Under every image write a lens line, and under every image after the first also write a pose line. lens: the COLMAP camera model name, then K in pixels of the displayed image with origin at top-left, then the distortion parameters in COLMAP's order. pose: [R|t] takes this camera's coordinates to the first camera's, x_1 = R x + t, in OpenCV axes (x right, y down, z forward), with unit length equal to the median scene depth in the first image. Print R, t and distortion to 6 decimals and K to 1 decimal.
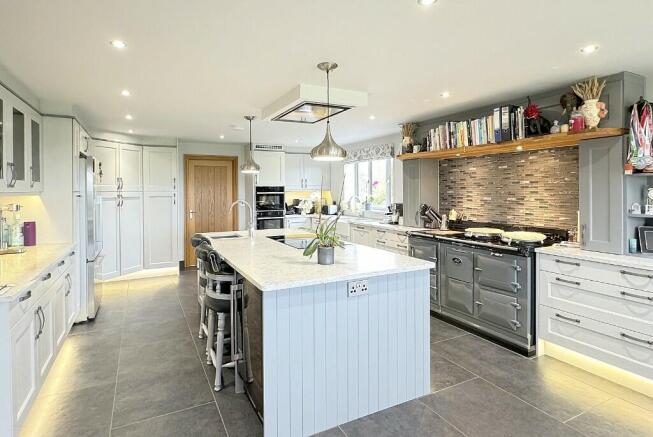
lens RADIAL K [[363.1, 0, 326.5], [0, 363.1, 218.5], [0, 0, 1]] dist [0.000954, 0.000081]
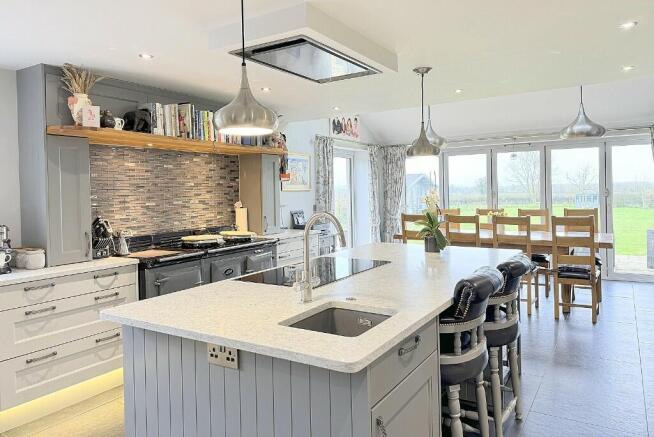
lens RADIAL K [[449.6, 0, 327.0], [0, 449.6, 218.5], [0, 0, 1]] dist [-0.002989, -0.001006]
pose [[-0.522787, -0.045265, 0.851261, -0.634096], [0.082592, 0.991202, 0.103429, -0.099190], [-0.848453, 0.124379, -0.514449, 1.264902]]
